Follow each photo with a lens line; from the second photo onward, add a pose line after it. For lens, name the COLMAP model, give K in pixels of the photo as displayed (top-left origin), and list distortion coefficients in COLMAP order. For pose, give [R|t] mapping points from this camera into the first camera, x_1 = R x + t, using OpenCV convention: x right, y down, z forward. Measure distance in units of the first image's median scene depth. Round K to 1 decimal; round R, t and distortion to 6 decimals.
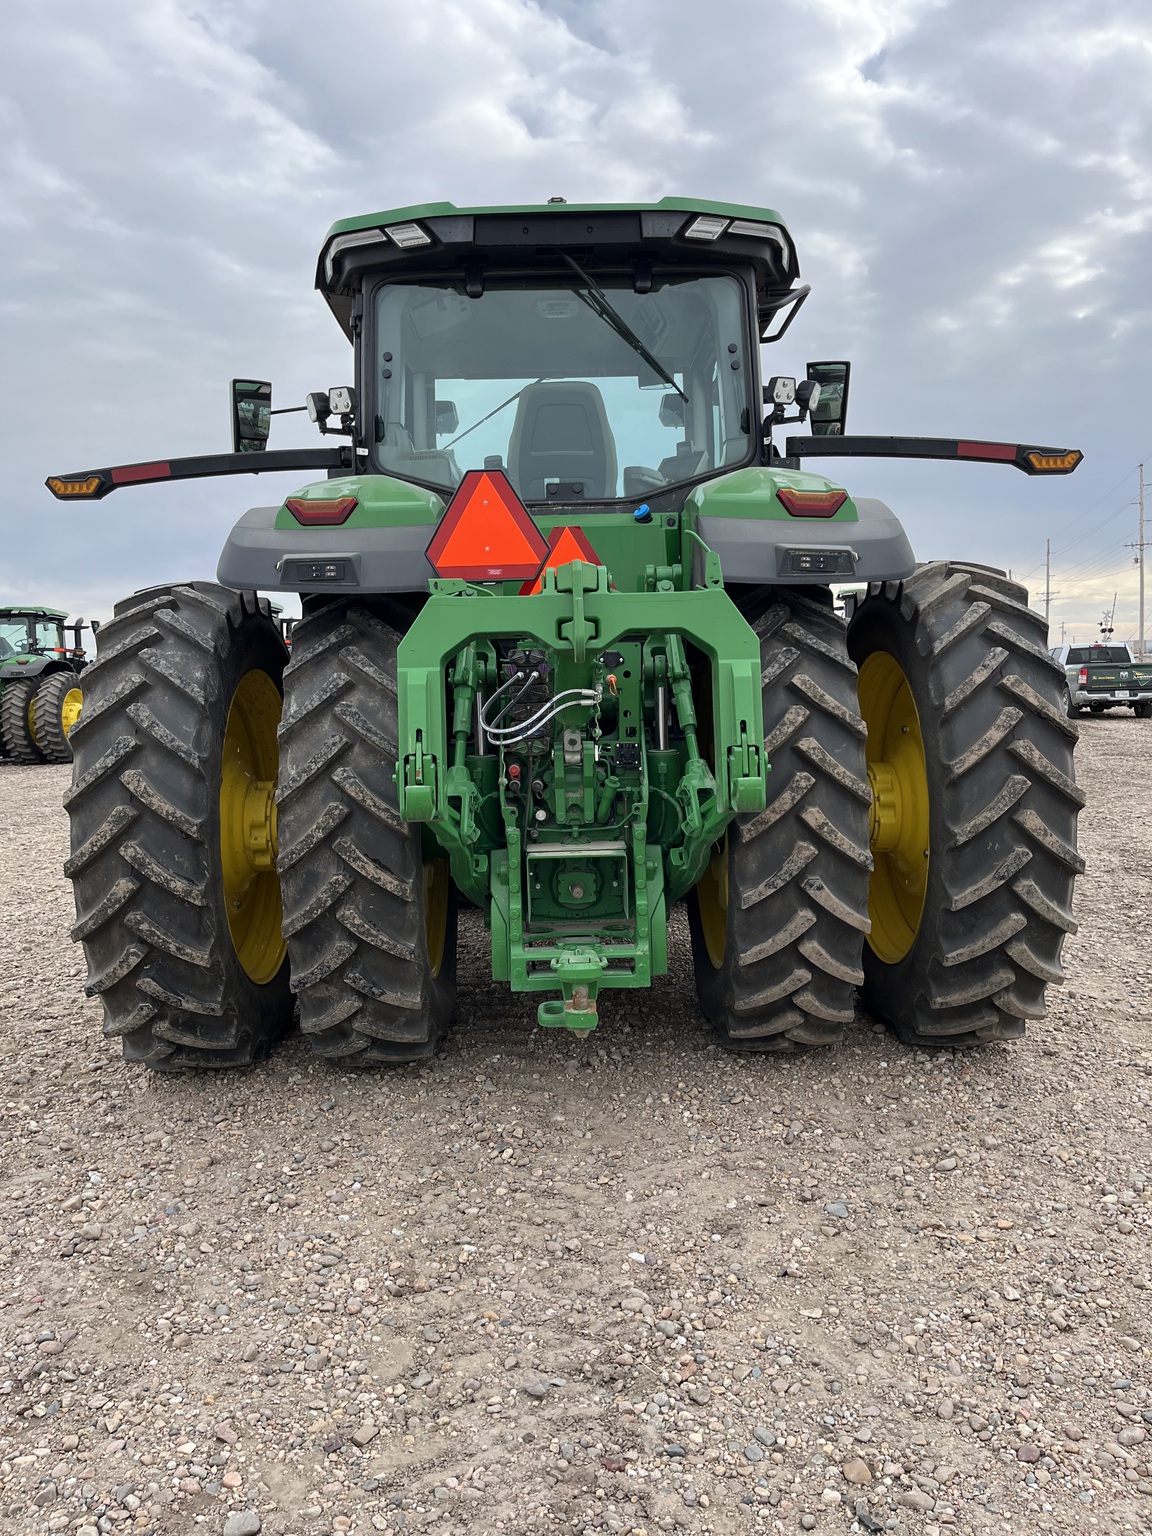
lens RADIAL K [[1150.1, 0, 605.8], [0, 1150.1, 770.3], [0, 0, 1]] dist [0.107818, -0.163874]
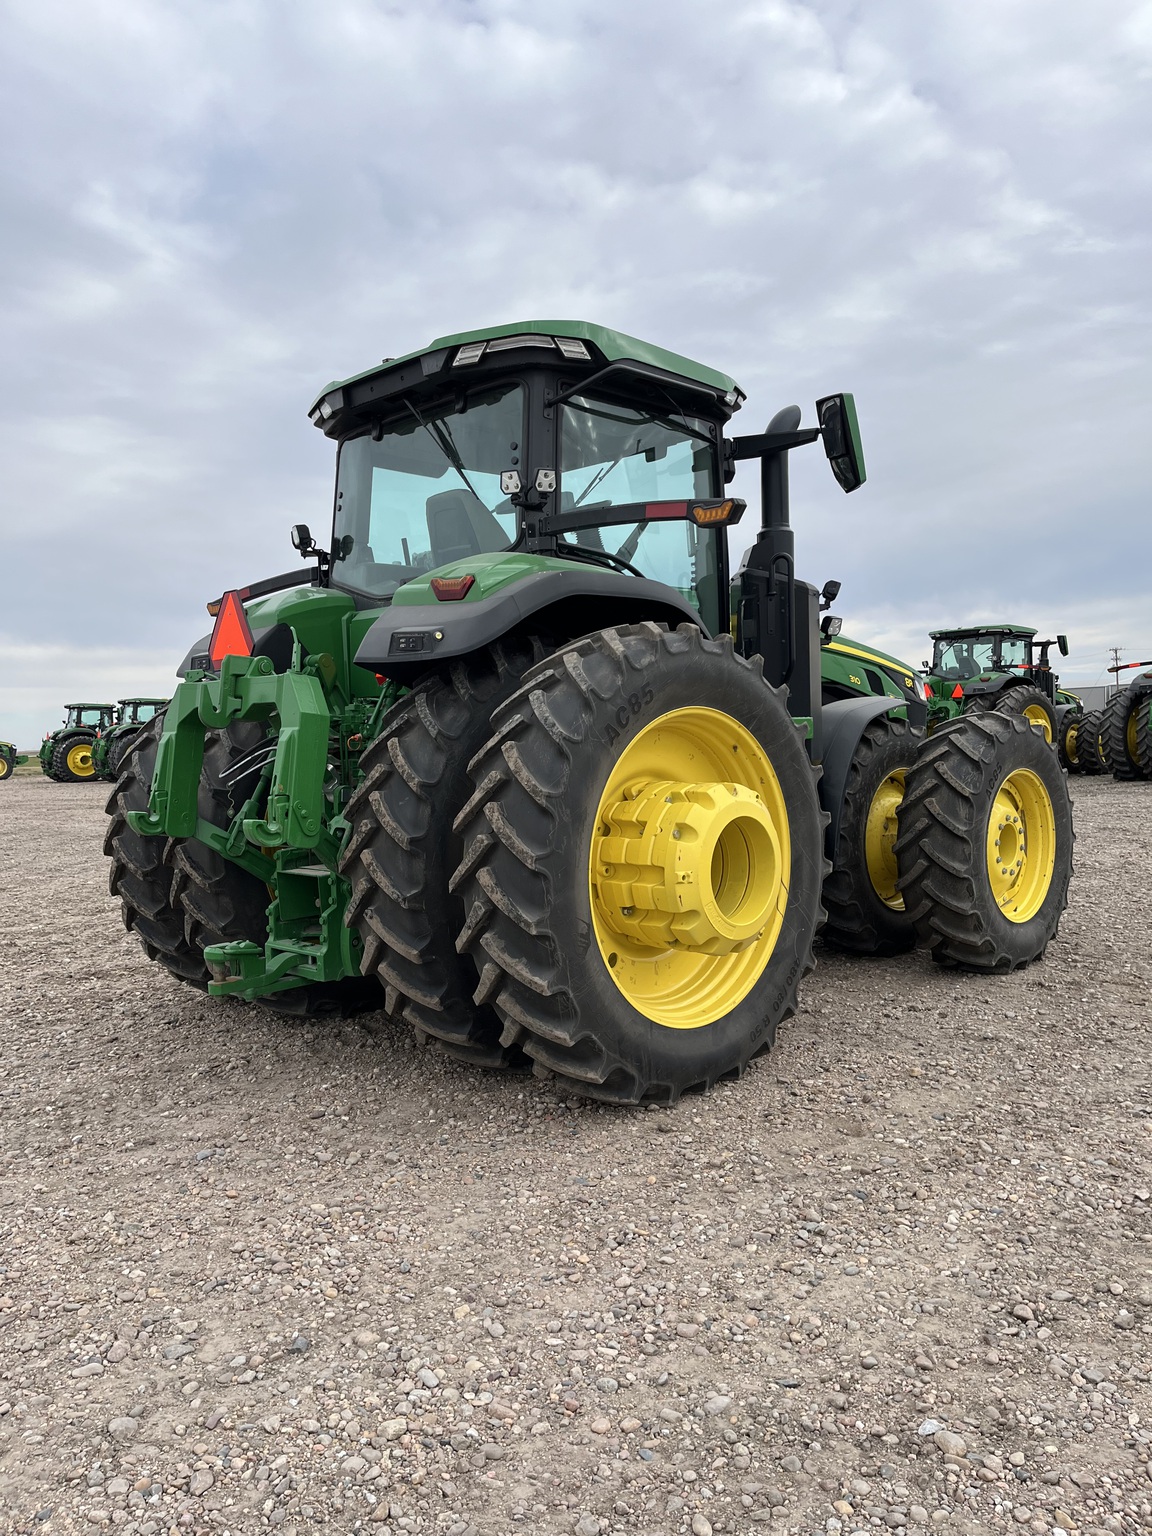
lens RADIAL K [[1150.1, 0, 605.8], [0, 1150.1, 770.3], [0, 0, 1]] dist [0.107818, -0.163874]
pose [[0.700111, 0.034205, -0.713214, 0.999517], [-0.042058, 0.999093, 0.006630, -0.056196], [0.712794, 0.025354, 0.700915, 0.274567]]
